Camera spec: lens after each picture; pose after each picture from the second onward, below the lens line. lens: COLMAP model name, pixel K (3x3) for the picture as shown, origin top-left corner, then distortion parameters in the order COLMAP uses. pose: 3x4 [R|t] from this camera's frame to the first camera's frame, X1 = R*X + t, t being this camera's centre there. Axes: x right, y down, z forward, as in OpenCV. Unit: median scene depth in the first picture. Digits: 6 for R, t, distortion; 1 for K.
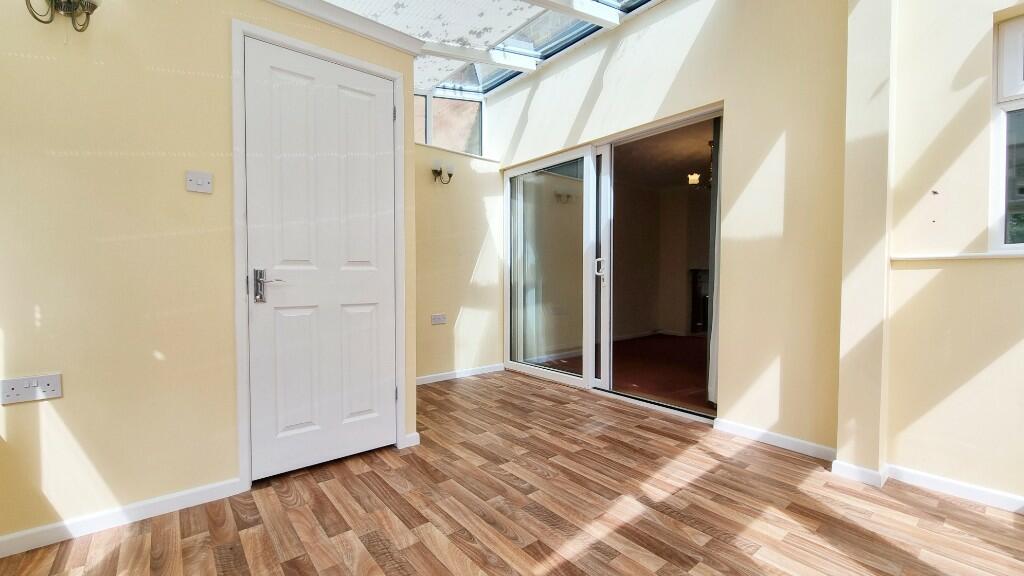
lens RADIAL K [[425.0, 0, 514.5], [0, 425.0, 288.6], [0, 0, 1]] dist [-0.000430, -0.004667]
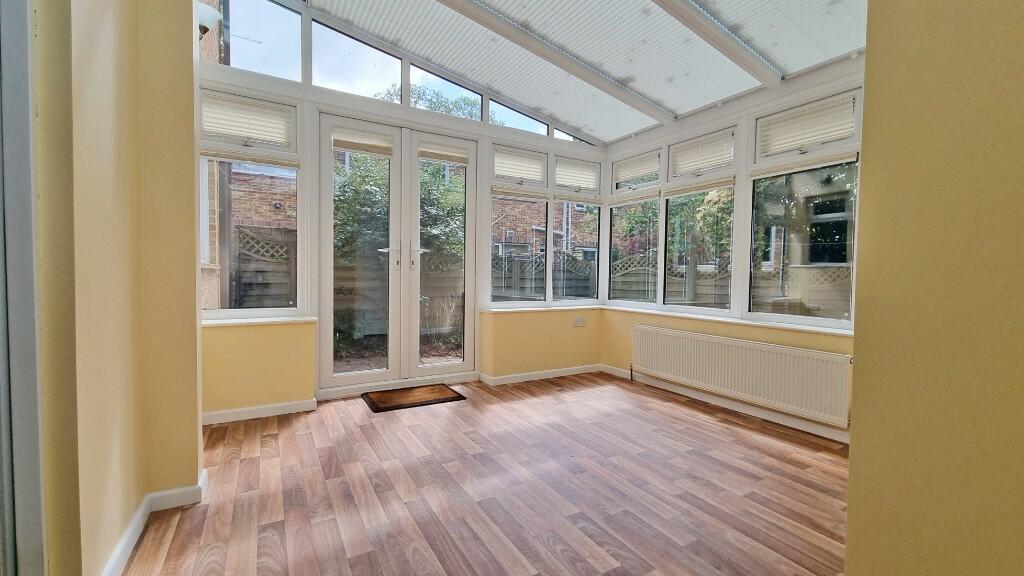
lens RADIAL K [[425.0, 0, 514.5], [0, 425.0, 288.6], [0, 0, 1]] dist [-0.000430, -0.004667]
pose [[-0.983646, -0.023685, 0.178550, 0.018678], [-0.011048, 0.997384, 0.071441, -0.047990], [-0.179775, 0.068300, -0.981334, 1.935177]]
